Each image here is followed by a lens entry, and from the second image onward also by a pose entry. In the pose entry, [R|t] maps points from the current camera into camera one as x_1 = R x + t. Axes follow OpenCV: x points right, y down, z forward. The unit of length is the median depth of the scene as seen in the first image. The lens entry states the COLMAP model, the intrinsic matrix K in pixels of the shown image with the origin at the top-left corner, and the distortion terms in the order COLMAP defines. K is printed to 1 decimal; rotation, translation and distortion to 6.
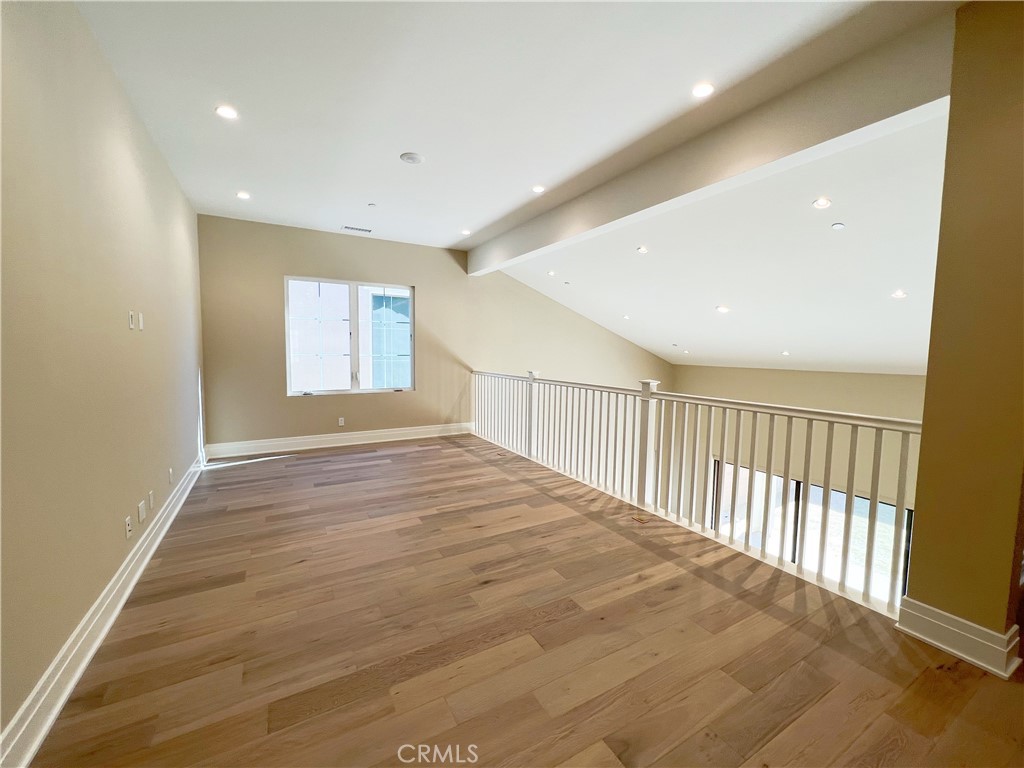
lens RADIAL K [[411.6, 0, 511.4], [0, 411.6, 381.0], [0, 0, 1]] dist [-0.000552, -0.000132]
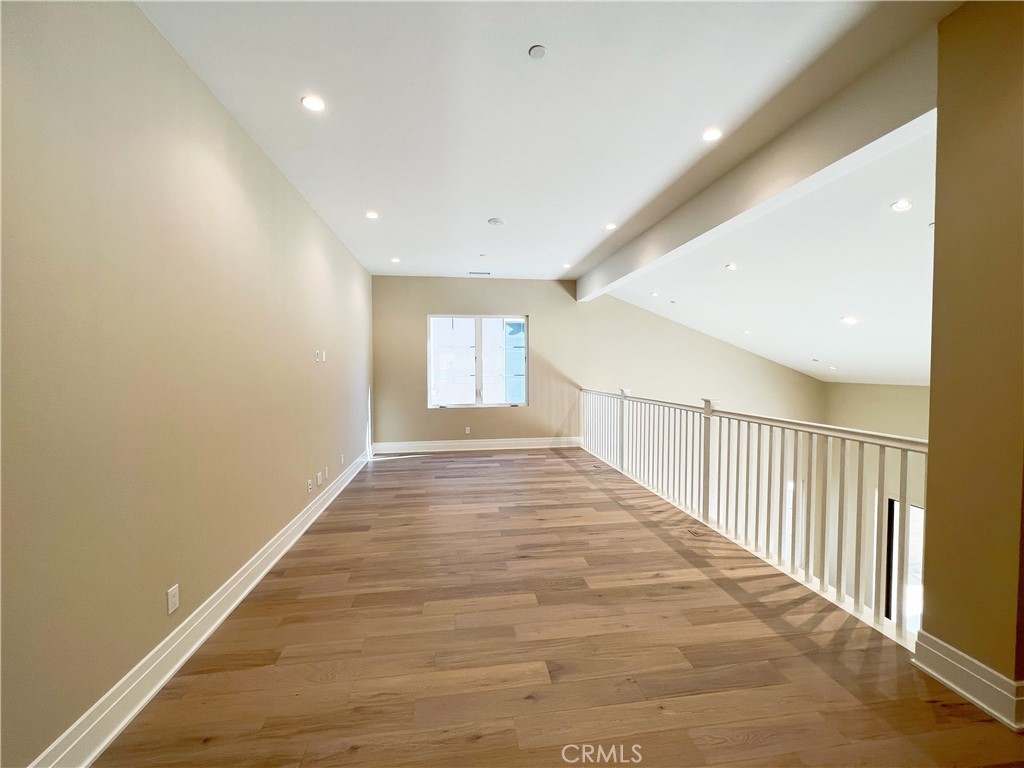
lens RADIAL K [[411.6, 0, 511.4], [0, 411.6, 381.0], [0, 0, 1]] dist [-0.000552, -0.000132]
pose [[0.929282, -0.005287, -0.369334, 0.253325], [-0.011310, 0.999022, -0.042756, 0.005824], [0.369199, 0.043909, 0.928312, -0.136342]]
